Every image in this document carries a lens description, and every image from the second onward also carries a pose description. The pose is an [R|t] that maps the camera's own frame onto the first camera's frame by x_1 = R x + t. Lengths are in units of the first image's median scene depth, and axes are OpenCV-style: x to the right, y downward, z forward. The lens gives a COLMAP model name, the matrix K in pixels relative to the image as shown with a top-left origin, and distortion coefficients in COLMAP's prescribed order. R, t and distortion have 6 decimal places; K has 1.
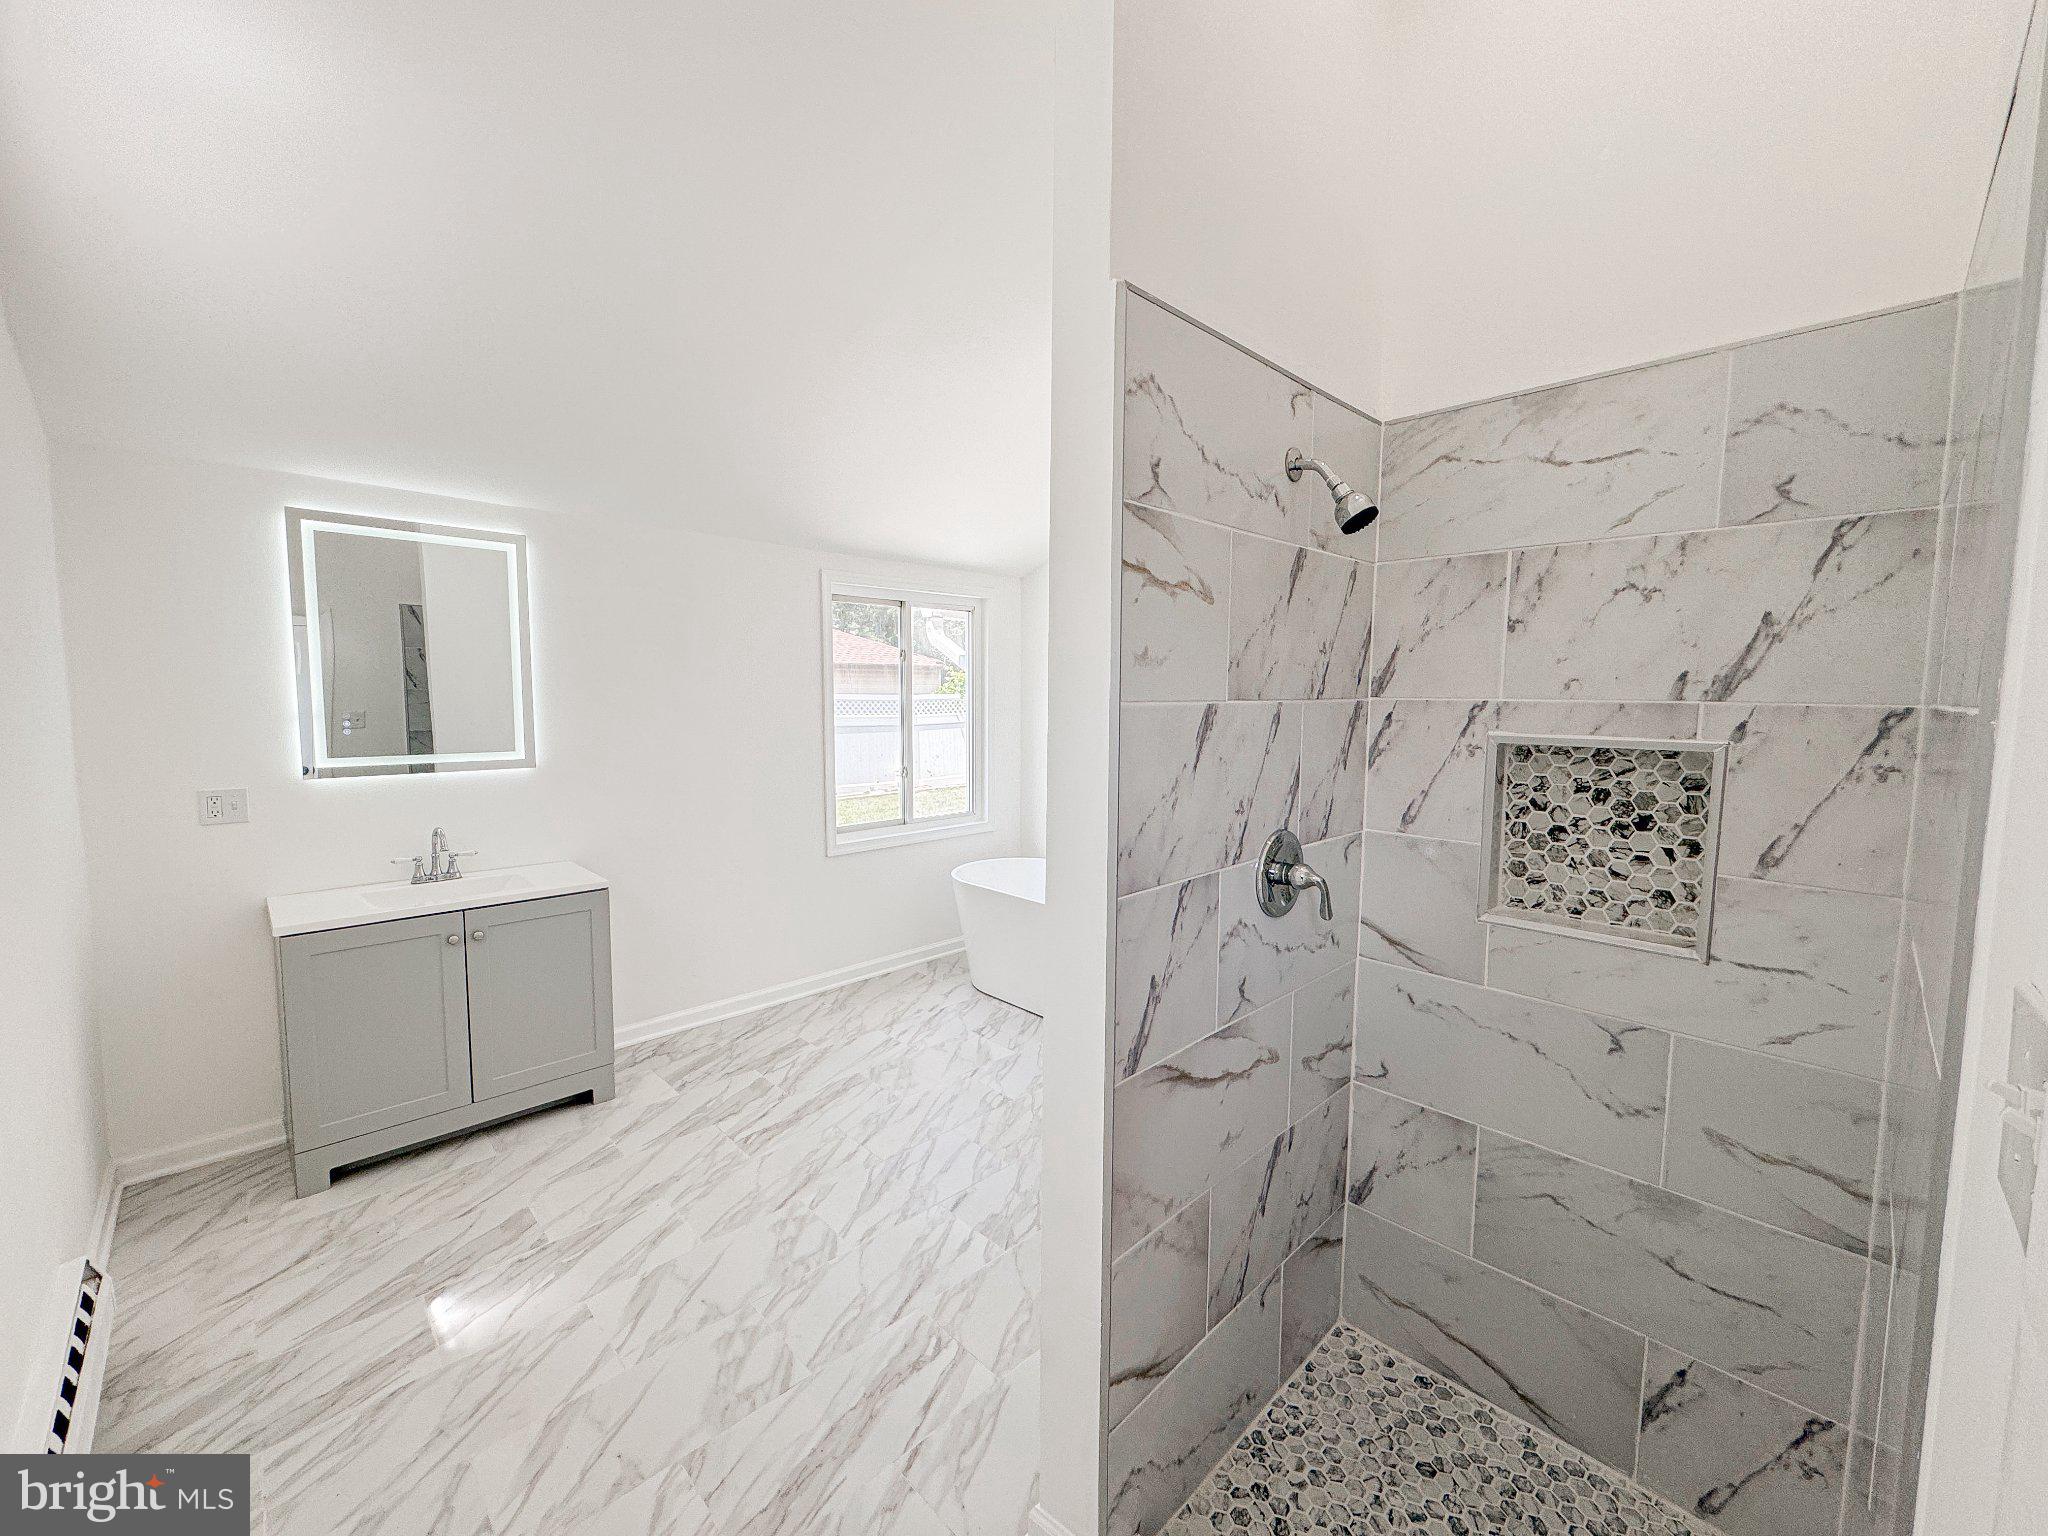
lens RADIAL K [[820.8, 0, 1023.4], [0, 820.8, 765.3], [0, 0, 1]] dist [-0.001962, -0.000386]
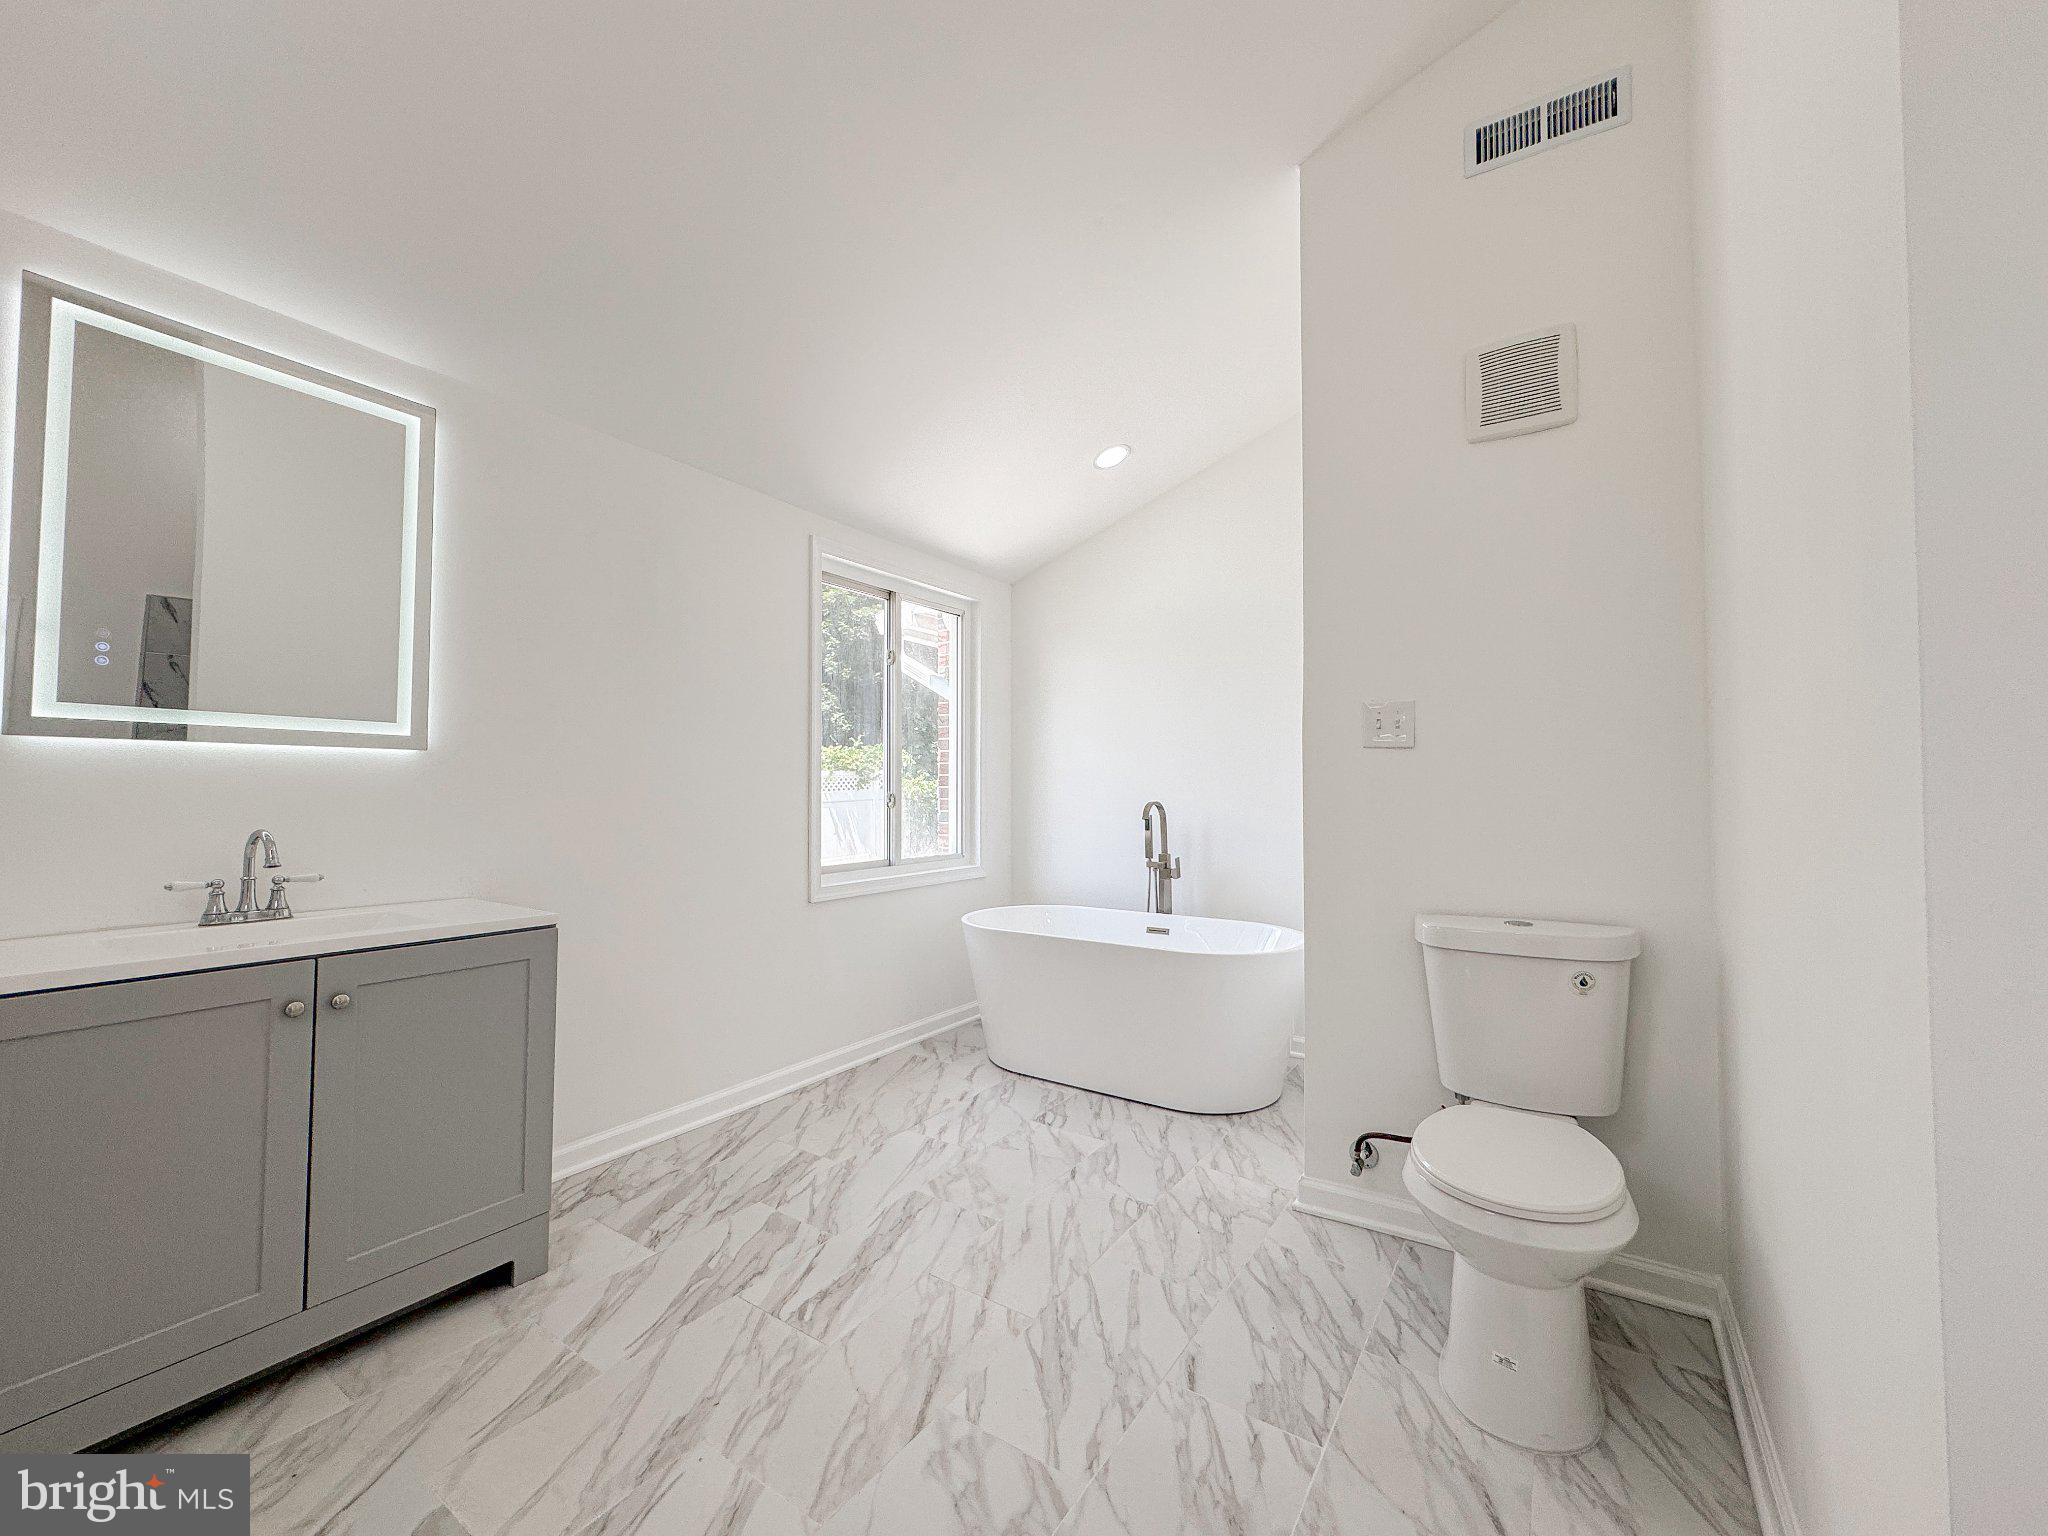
lens RADIAL K [[820.8, 0, 1025.8], [0, 820.8, 764.7], [0, 0, 1]] dist [-0.001962, -0.000386]
pose [[0.978414, 0.001797, 0.206647, -0.262300], [0.023016, 0.992793, -0.117607, 0.102505], [-0.205369, 0.119824, 0.971322, 0.267467]]
